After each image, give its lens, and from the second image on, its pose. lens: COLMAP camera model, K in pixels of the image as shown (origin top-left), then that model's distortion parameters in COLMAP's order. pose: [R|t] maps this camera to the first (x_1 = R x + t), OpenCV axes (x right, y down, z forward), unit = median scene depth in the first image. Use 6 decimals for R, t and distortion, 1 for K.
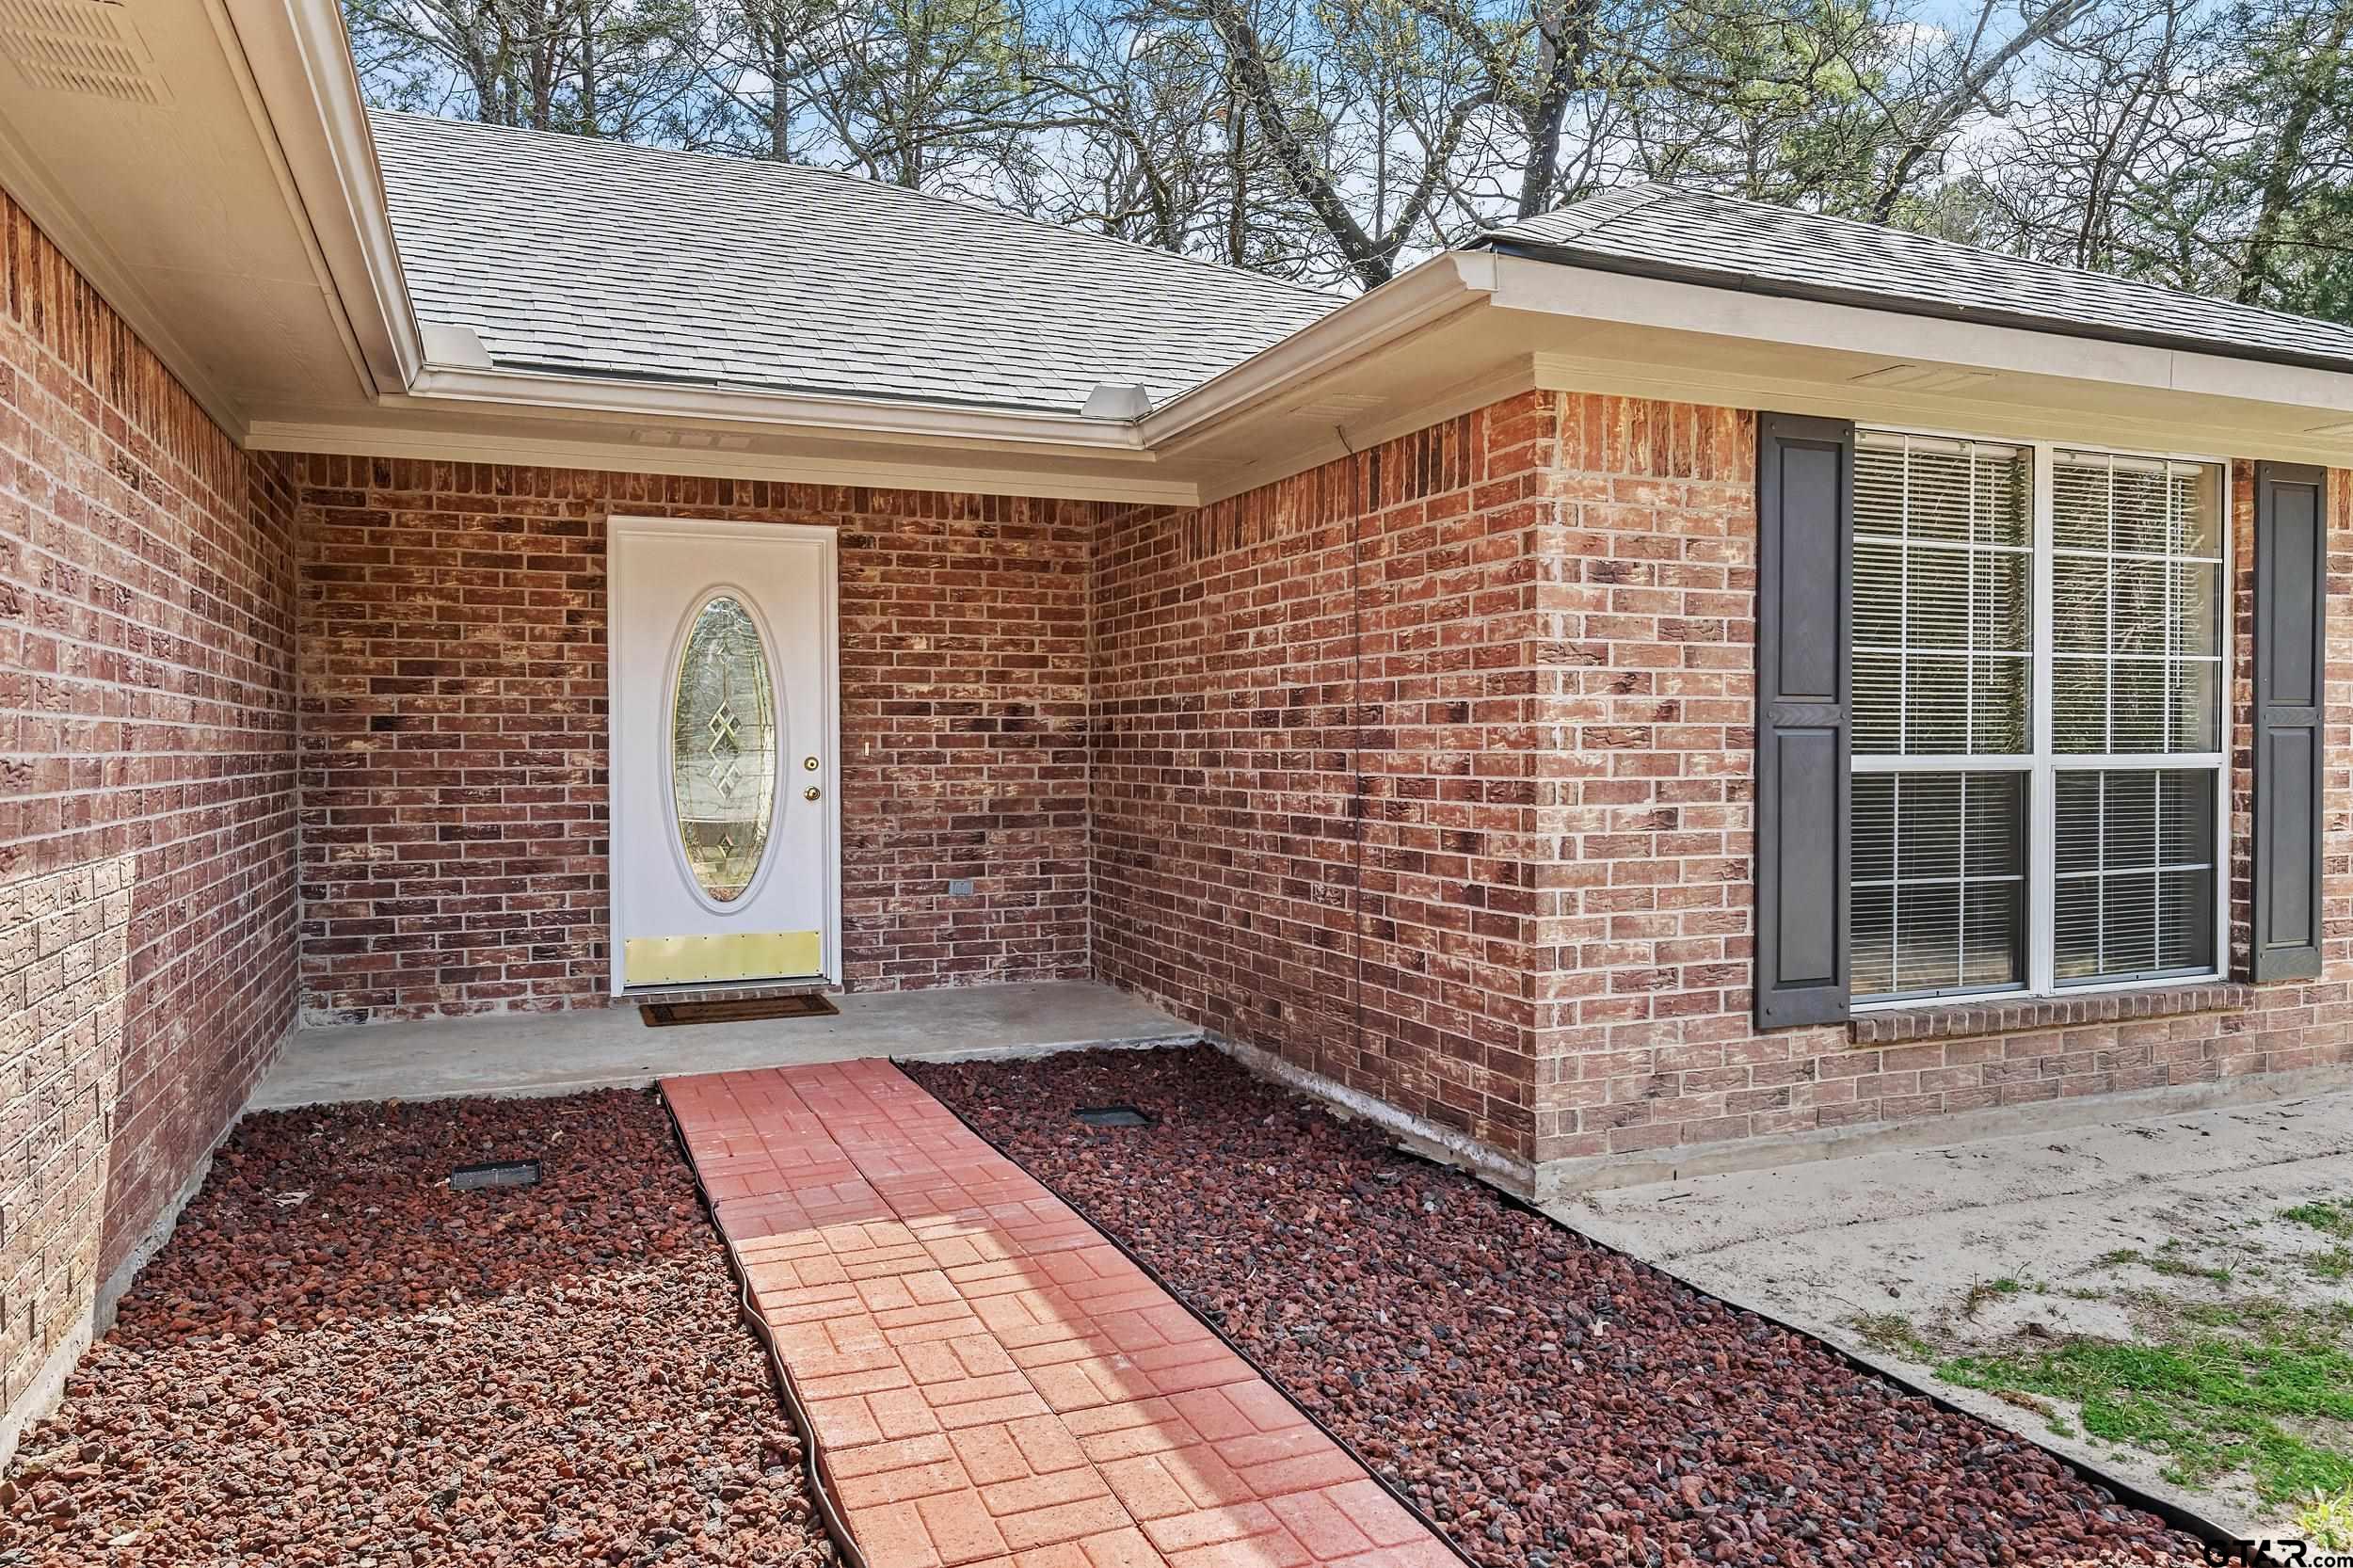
lens RADIAL K [[1595.8, 0, 1176.5], [0, 1595.8, 784.0], [0, 0, 1]] dist [0.001593, 0.001037]
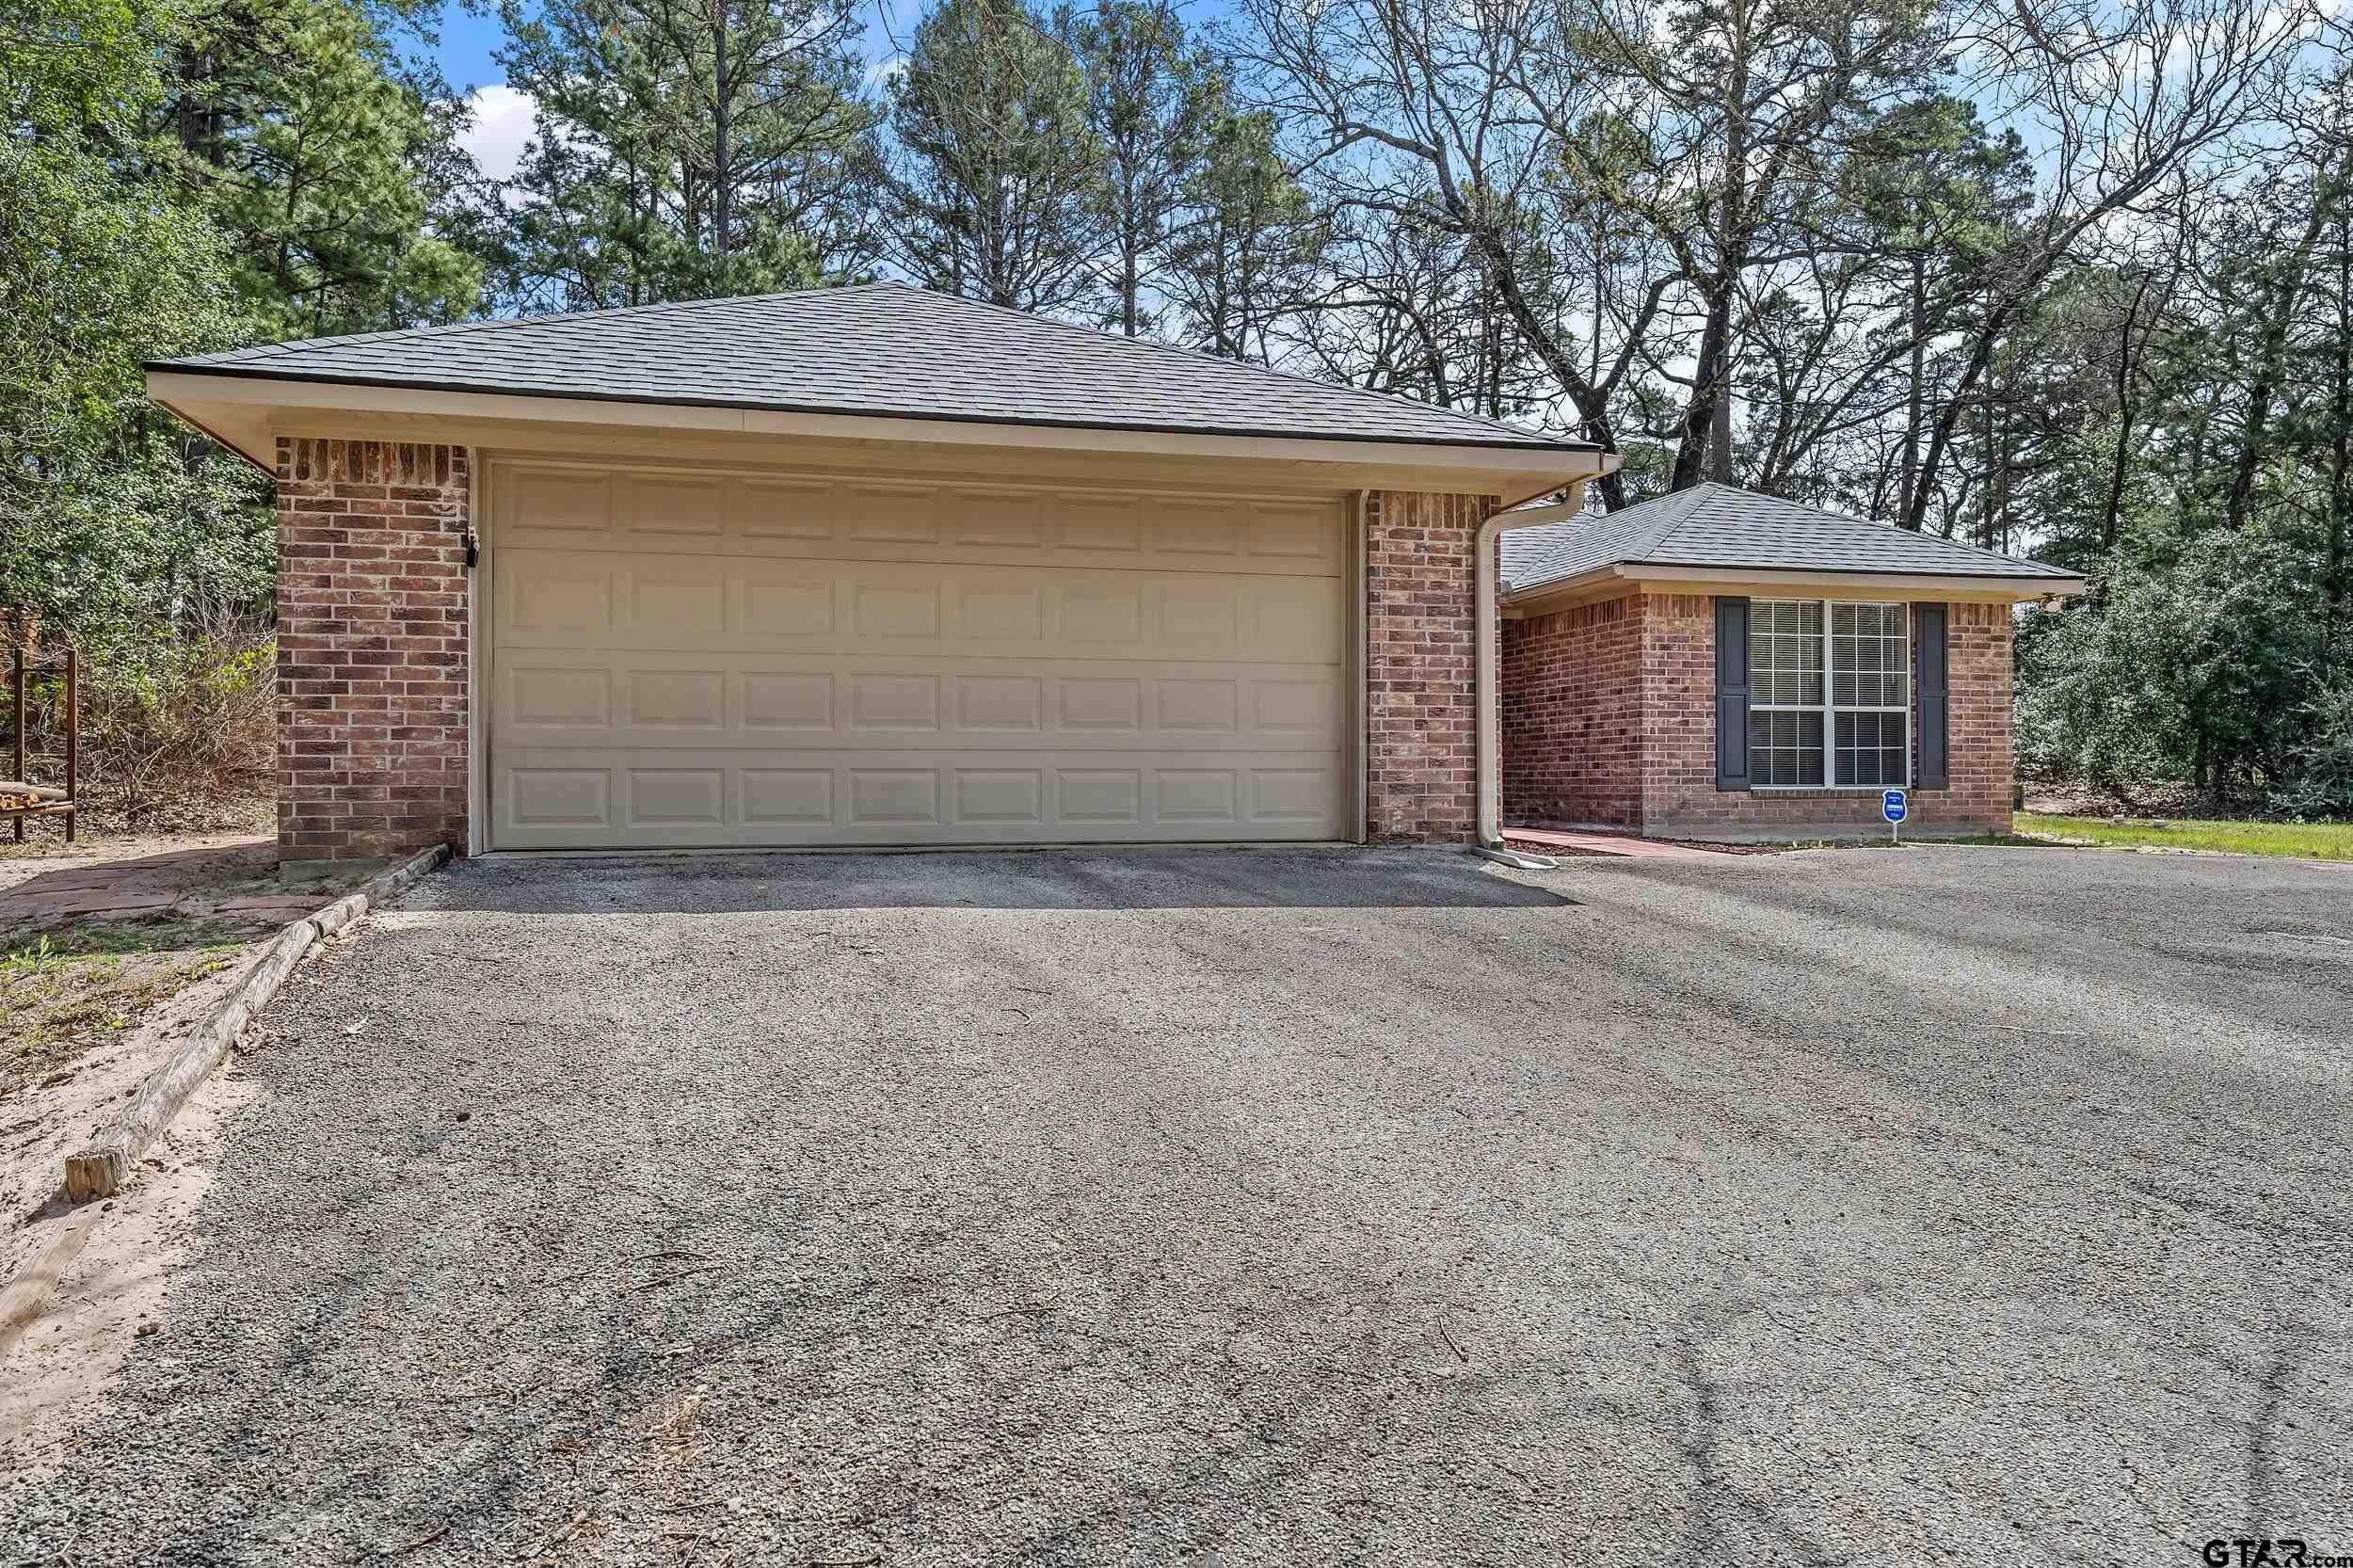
lens RADIAL K [[1595.8, 0, 1176.5], [0, 1595.8, 784.0], [0, 0, 1]] dist [0.001593, 0.001037]
pose [[0.991171, -0.001668, -0.132578, -0.253519], [-0.001707, 0.999677, -0.025343, 0.203591], [0.132578, 0.025345, 0.990849, -2.072199]]
